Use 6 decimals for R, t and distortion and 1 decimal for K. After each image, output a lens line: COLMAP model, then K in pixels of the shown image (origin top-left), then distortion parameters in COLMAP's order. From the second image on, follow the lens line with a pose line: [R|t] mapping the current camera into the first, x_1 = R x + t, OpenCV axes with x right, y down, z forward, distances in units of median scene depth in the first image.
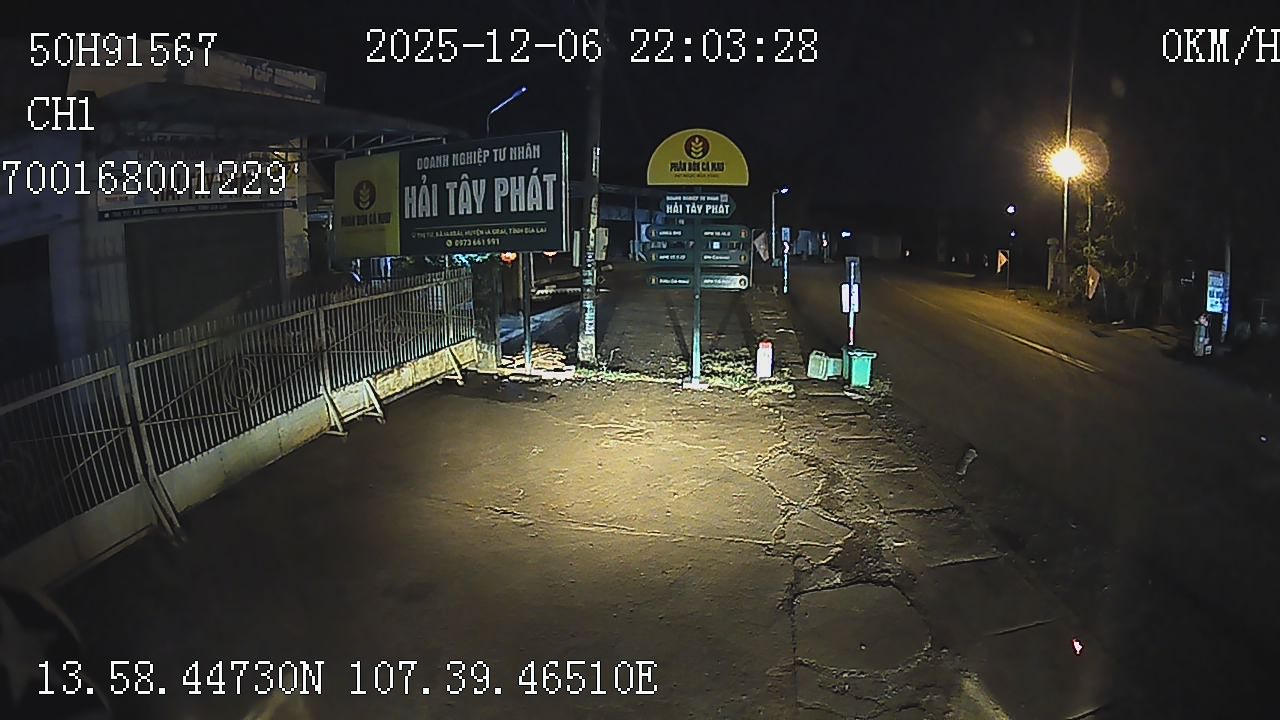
lens RADIAL K [[774.8, 0, 639.2], [0, 774.8, 378.8], [0, 0, 1]] dist [-0.410427, 0.147617]
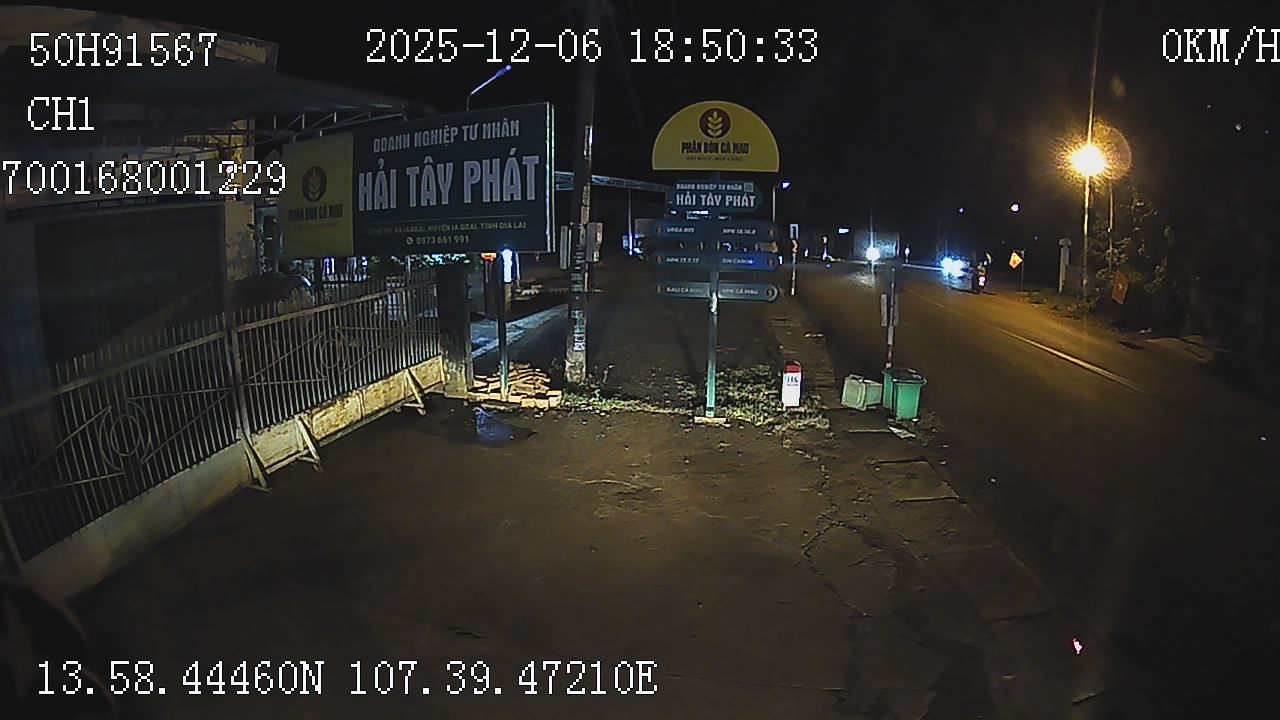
lens RADIAL K [[774.8, 0, 639.2], [0, 774.8, 378.8], [0, 0, 1]] dist [-0.410427, 0.147617]
pose [[0.999892, 0.005564, 0.013619, -0.012083], [-0.005657, 0.999961, 0.006804, -0.037569], [-0.013581, -0.006880, 0.999884, 0.187545]]
